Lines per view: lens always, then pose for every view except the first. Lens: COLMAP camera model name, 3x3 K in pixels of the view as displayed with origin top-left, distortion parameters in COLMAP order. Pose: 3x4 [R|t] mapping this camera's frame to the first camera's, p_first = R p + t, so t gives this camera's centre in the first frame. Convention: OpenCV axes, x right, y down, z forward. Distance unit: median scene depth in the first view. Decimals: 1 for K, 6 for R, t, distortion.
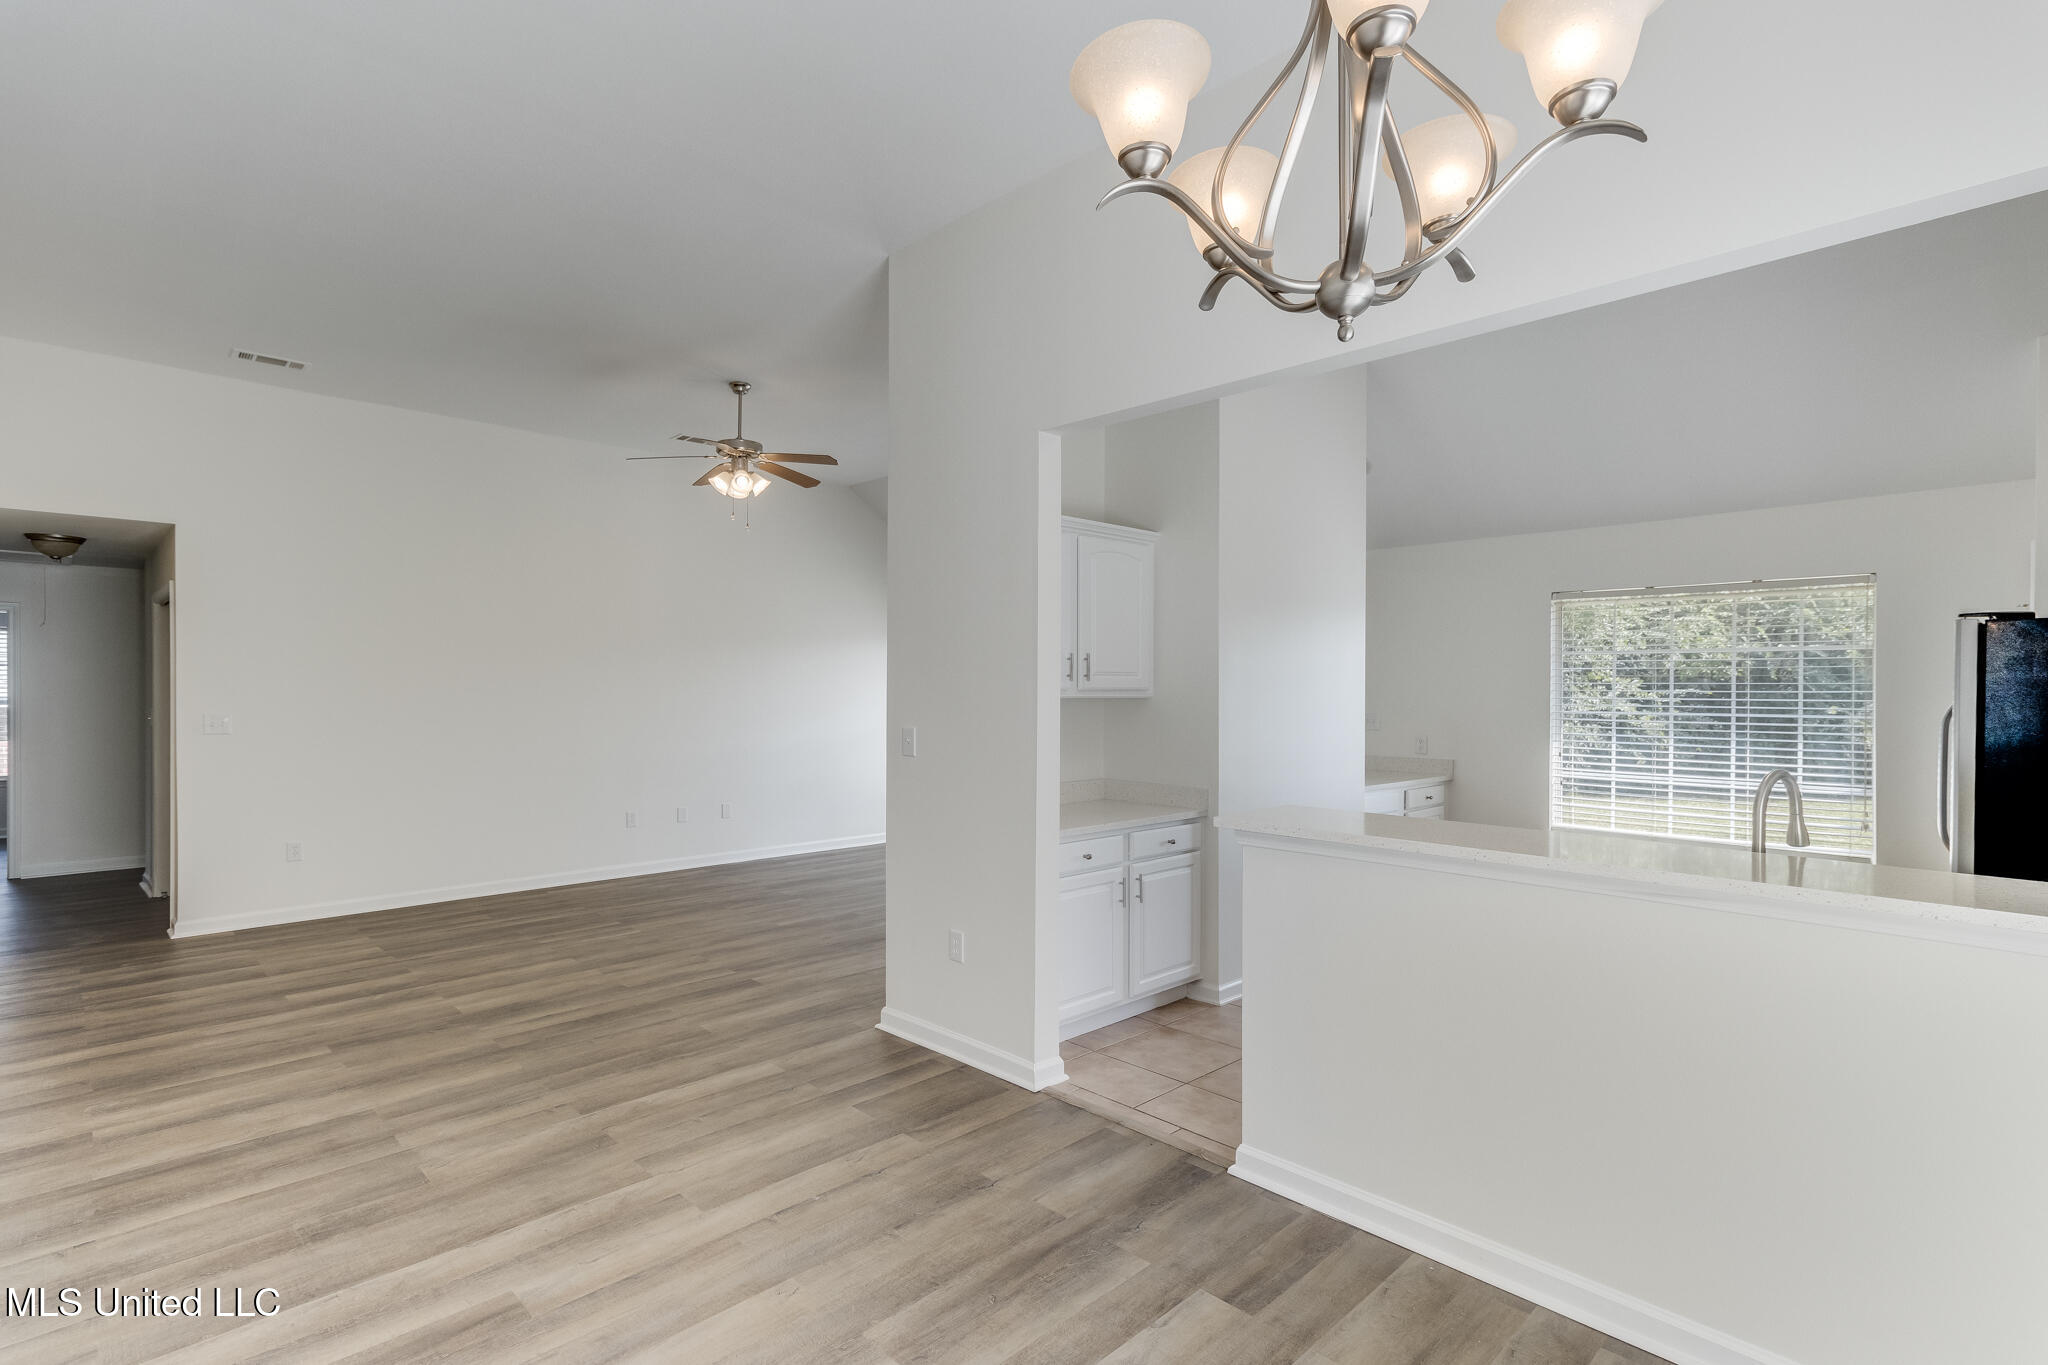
lens RADIAL K [[955.6, 0, 1021.1], [0, 955.6, 689.0], [0, 0, 1]] dist [0.020042, 0.000434]
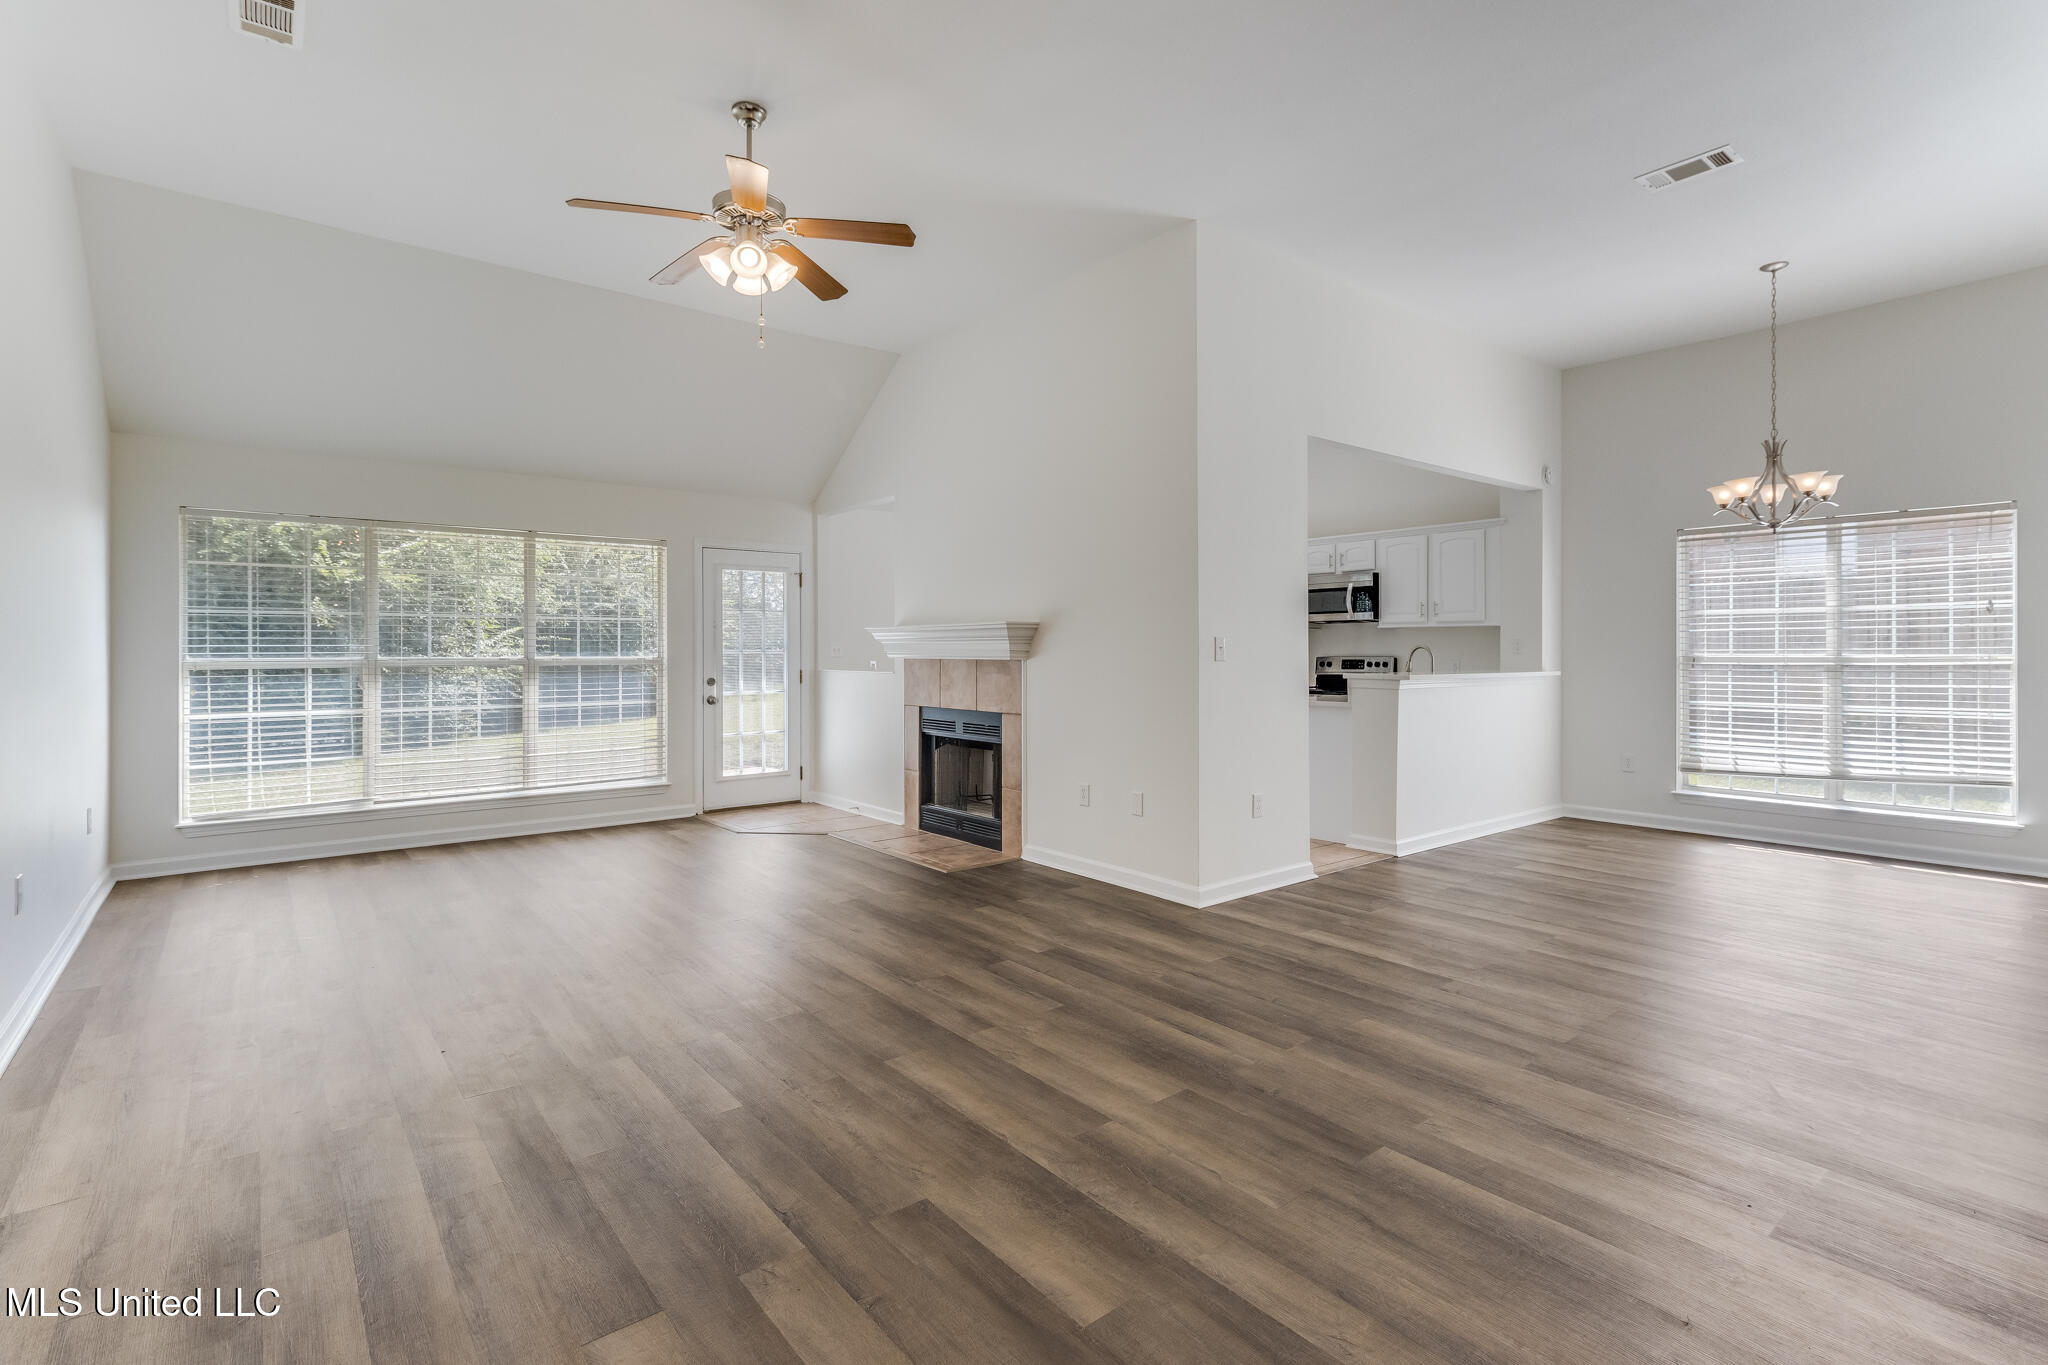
lens RADIAL K [[955.6, 0, 1003.8], [0, 955.6, 636.2], [0, 0, 1]] dist [0.020042, 0.000434]
pose [[0.118548, 0.007943, 0.992917, -1.298930], [-0.003429, 0.999965, -0.007590, 0.053995], [-0.992942, -0.002504, 0.118571, 1.122150]]
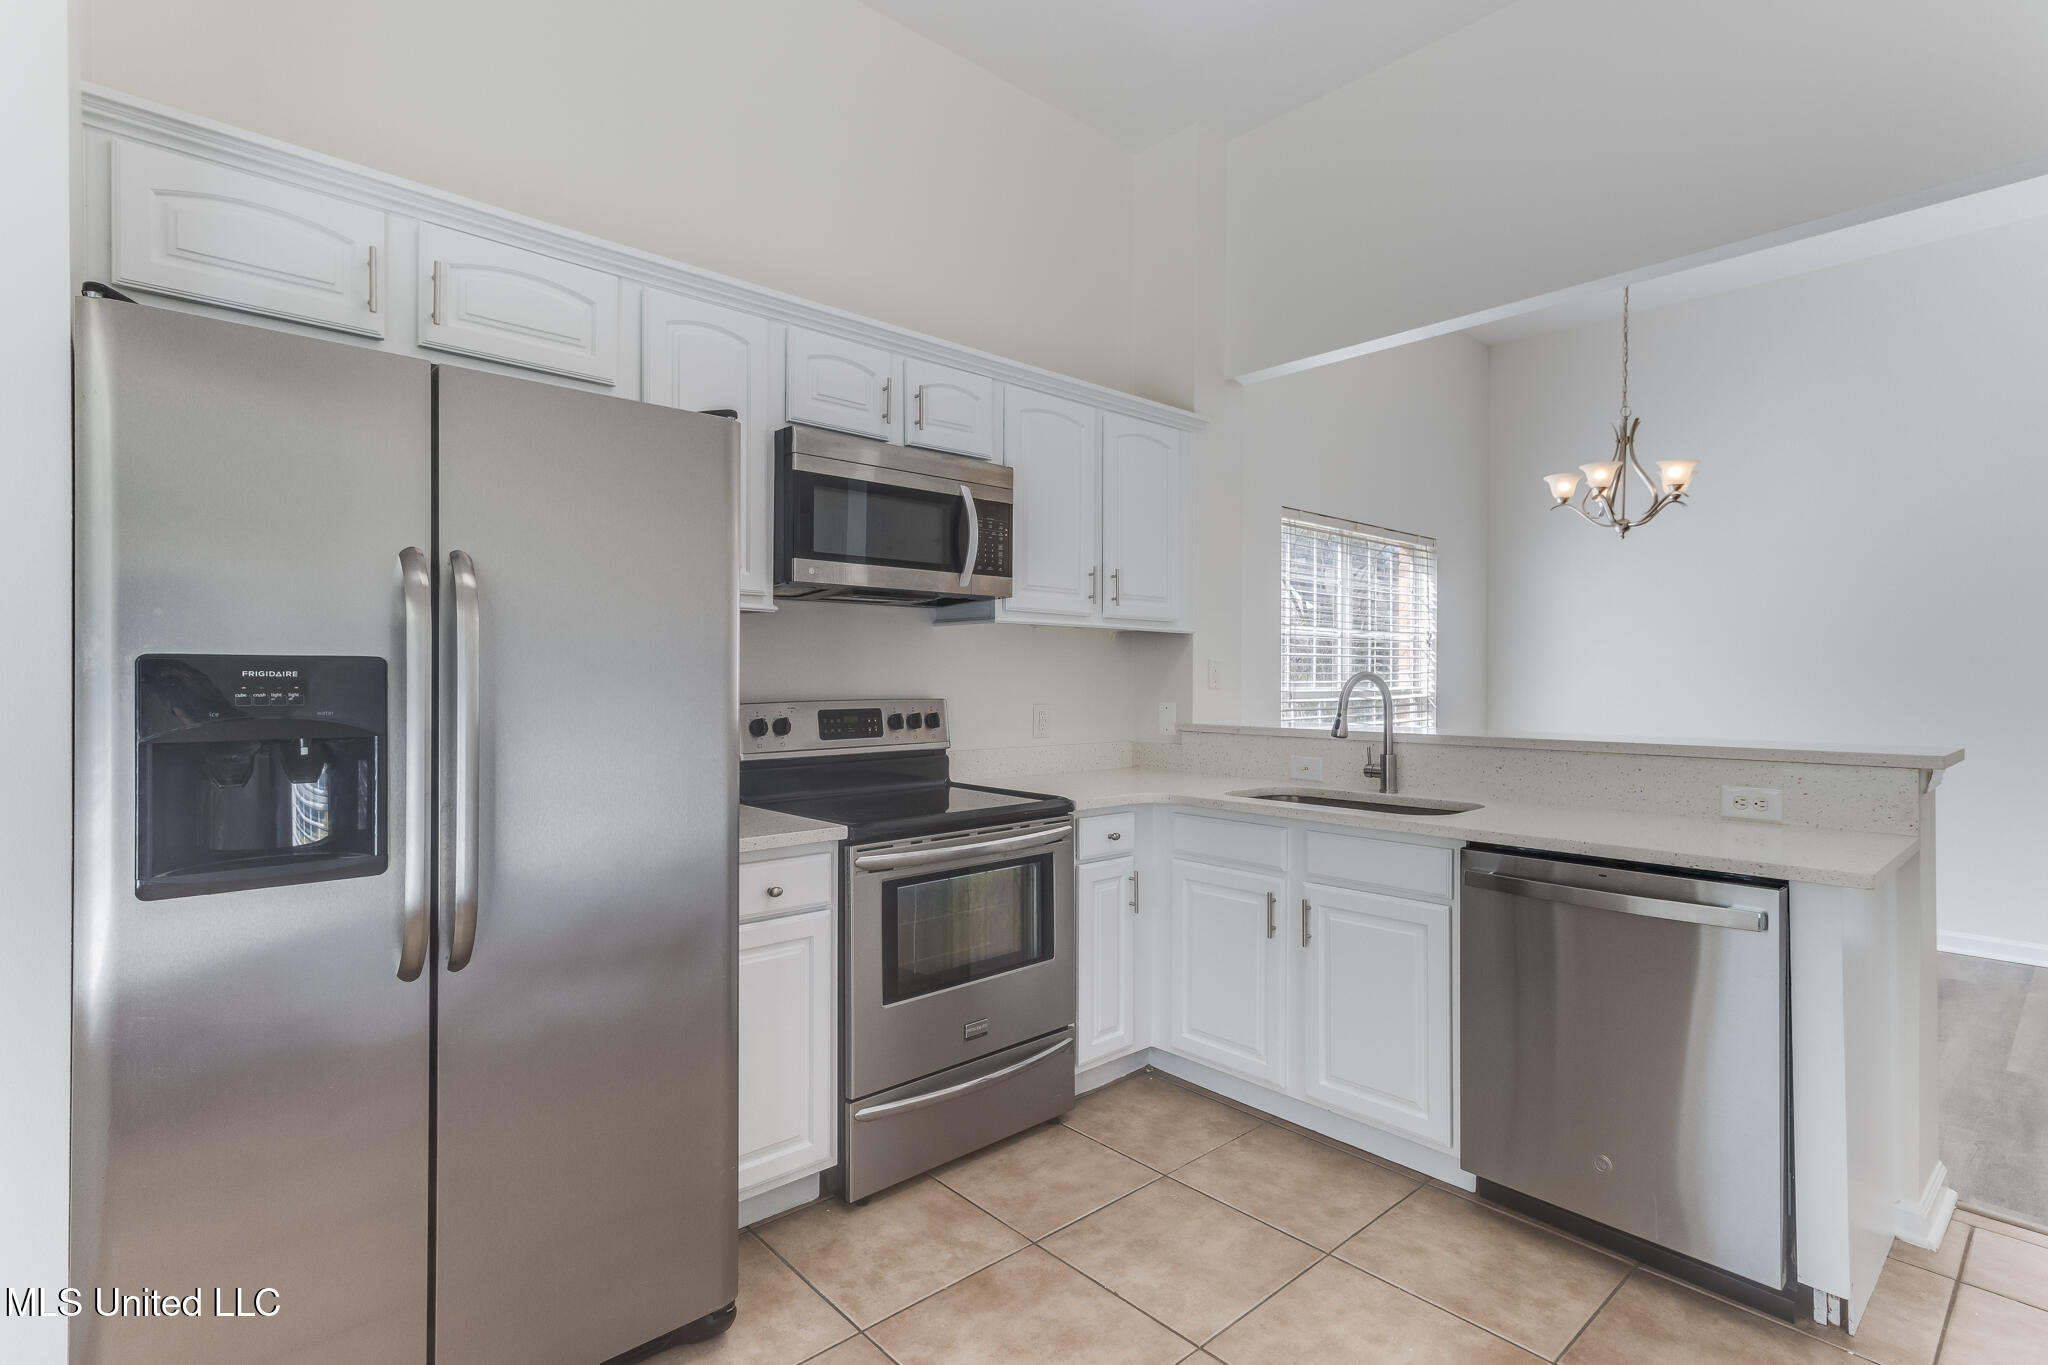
lens RADIAL K [[955.6, 0, 991.9], [0, 955.6, 678.9], [0, 0, 1]] dist [0.020042, 0.000434]
pose [[-0.997180, -0.007252, 0.074698, 0.711407], [-0.007743, 0.999950, -0.006286, 0.067154], [-0.074649, -0.006847, -0.997186, 1.316271]]
